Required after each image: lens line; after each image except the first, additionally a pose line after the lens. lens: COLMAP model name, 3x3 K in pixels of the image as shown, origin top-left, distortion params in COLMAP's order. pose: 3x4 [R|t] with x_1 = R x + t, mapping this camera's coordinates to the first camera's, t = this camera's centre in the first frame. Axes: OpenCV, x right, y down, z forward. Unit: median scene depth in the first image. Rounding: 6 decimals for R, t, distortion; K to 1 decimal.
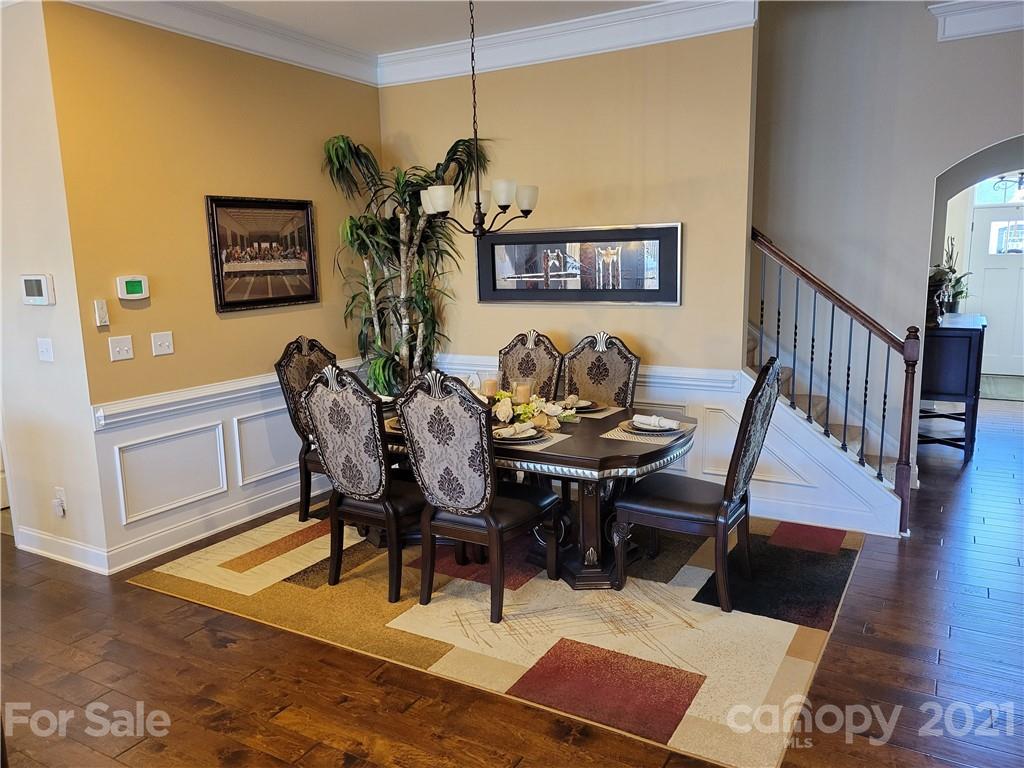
lens RADIAL K [[769.1, 0, 517.2], [0, 769.1, 394.7], [0, 0, 1]] dist [0.048914, -0.024881]
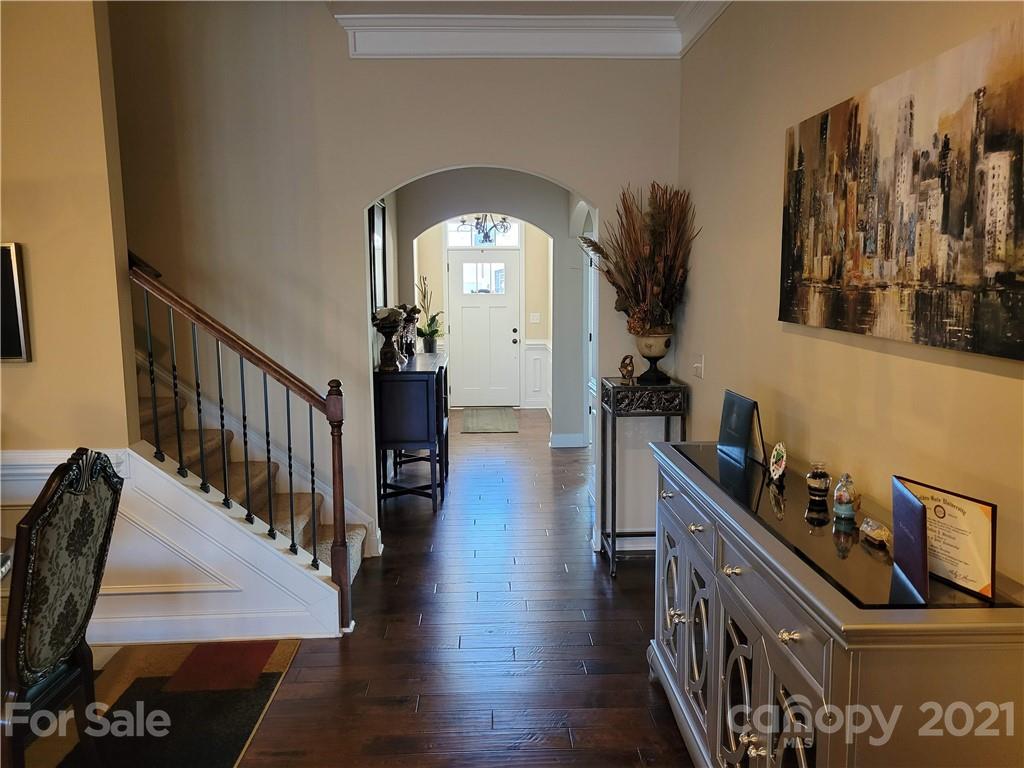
lens RADIAL K [[769.1, 0, 517.2], [0, 769.1, 394.7], [0, 0, 1]] dist [0.048914, -0.024881]
pose [[0.846339, -0.059912, 0.529264, 0.215160], [0.082042, 0.996459, -0.018394, -0.037472], [-0.526288, 0.058989, 0.848258, 0.177520]]
